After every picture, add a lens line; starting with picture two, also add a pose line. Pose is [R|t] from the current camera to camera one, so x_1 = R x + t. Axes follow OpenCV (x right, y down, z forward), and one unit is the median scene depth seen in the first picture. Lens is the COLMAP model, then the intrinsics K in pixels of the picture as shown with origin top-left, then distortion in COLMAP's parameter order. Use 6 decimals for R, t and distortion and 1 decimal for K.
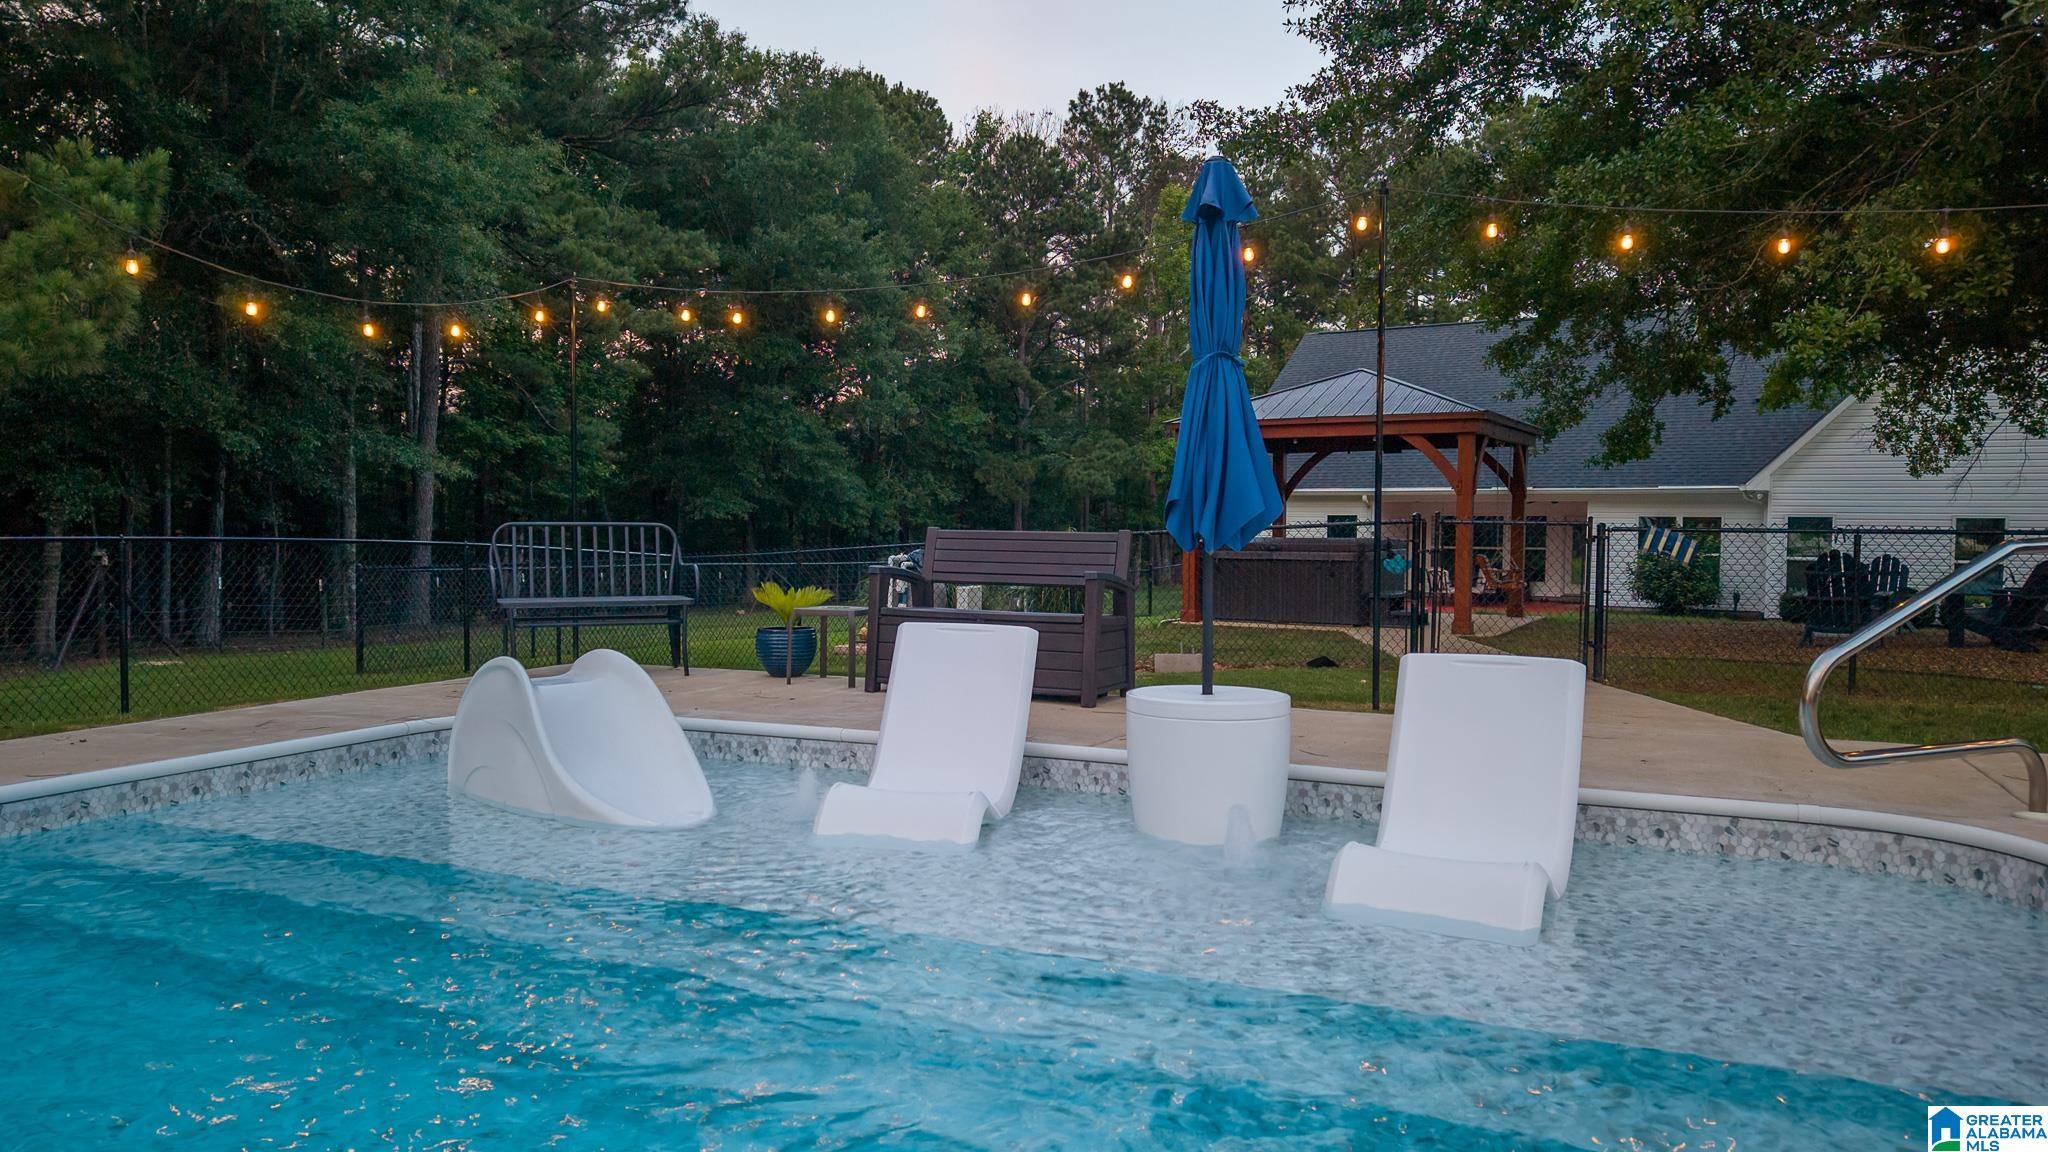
lens RADIAL K [[1366.9, 0, 1018.2], [0, 1366.9, 578.0], [0, 0, 1]] dist [-0.004249, -0.003600]
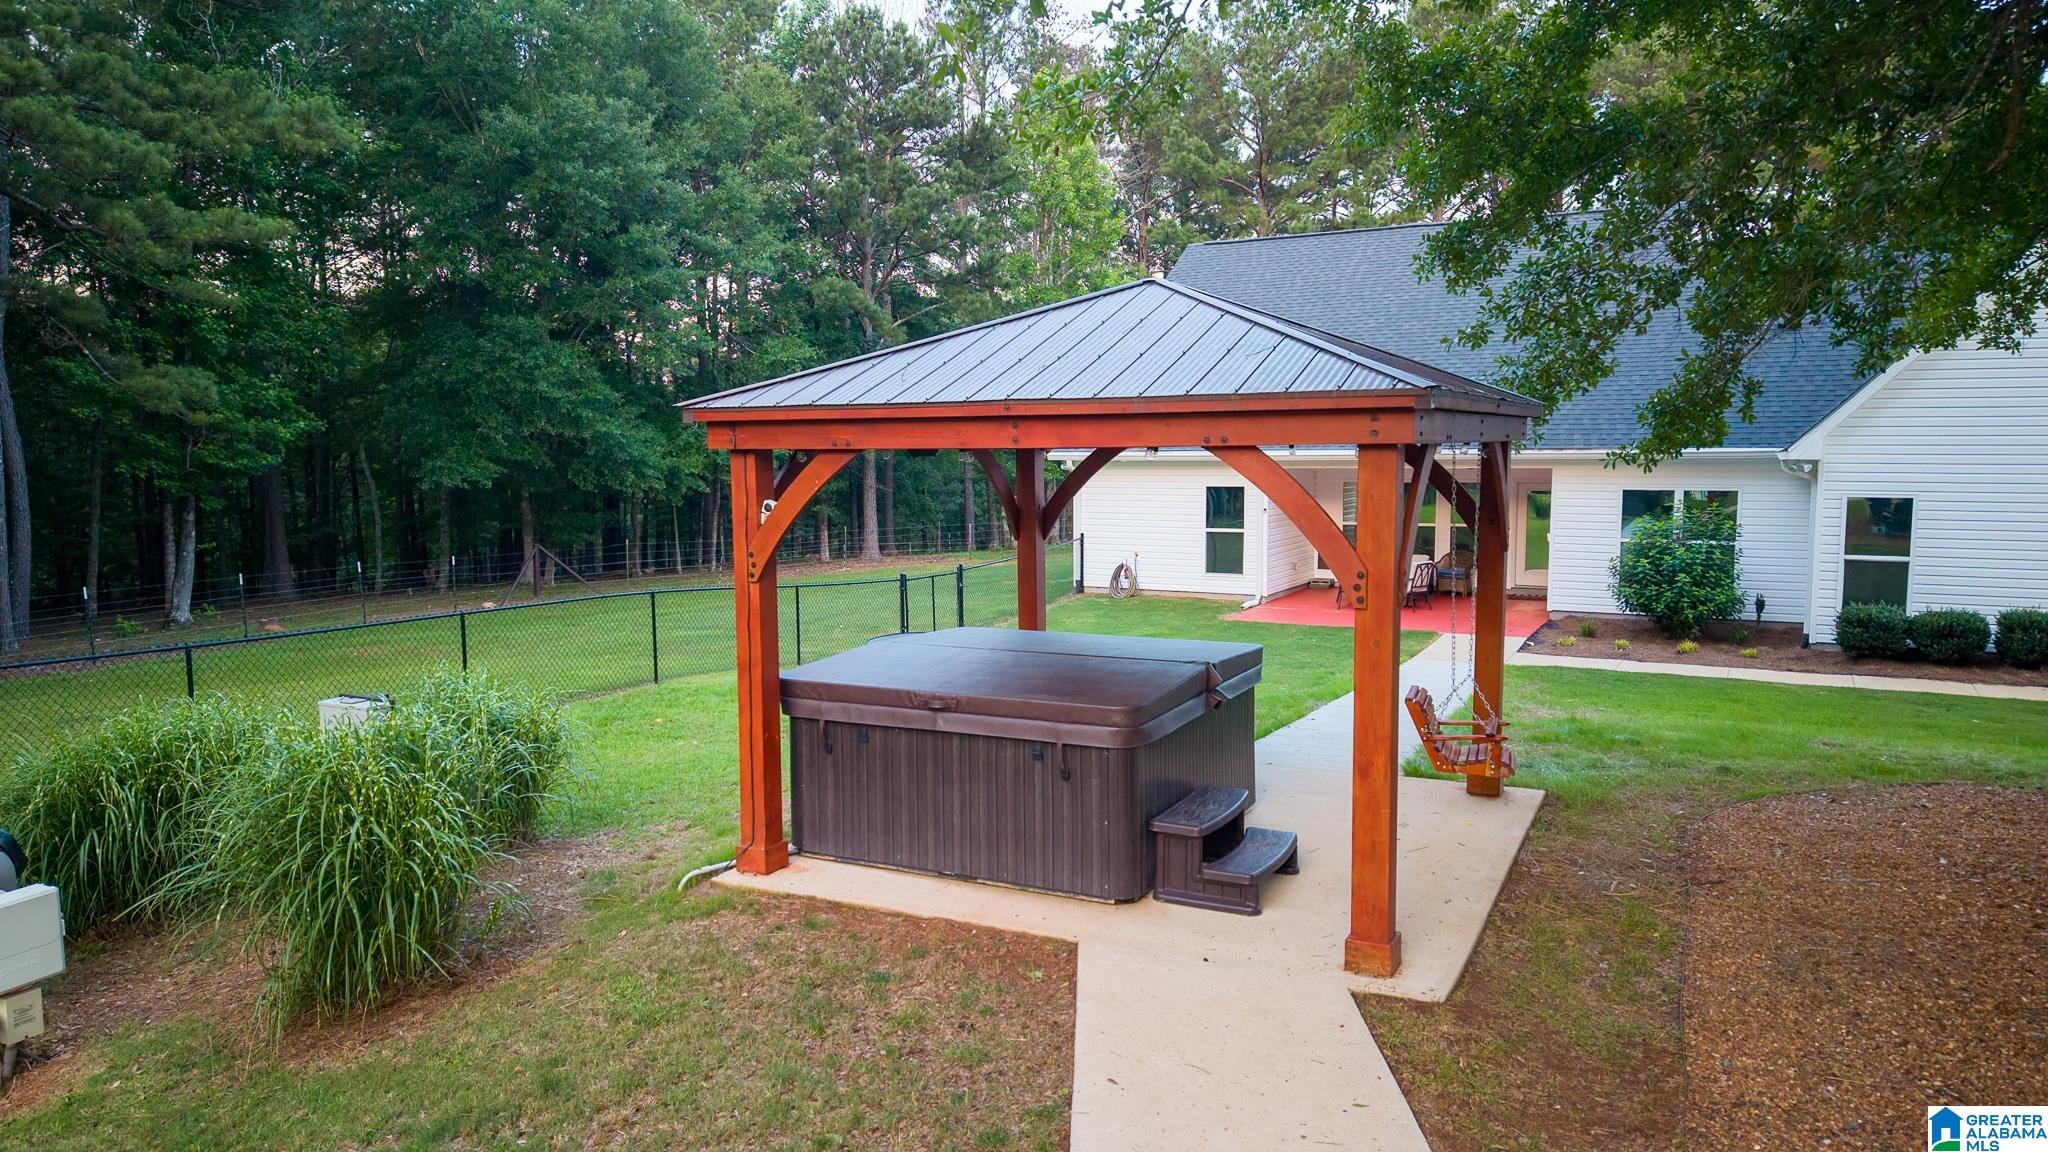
lens RADIAL K [[1366.9, 0, 1018.2], [0, 1366.9, 578.0], [0, 0, 1]] dist [-0.004249, -0.003600]
pose [[0.998528, -0.019613, 0.050571, 0.065667], [0.016840, 0.998362, 0.054681, -0.028859], [-0.051561, -0.053749, 0.997222, 0.197306]]
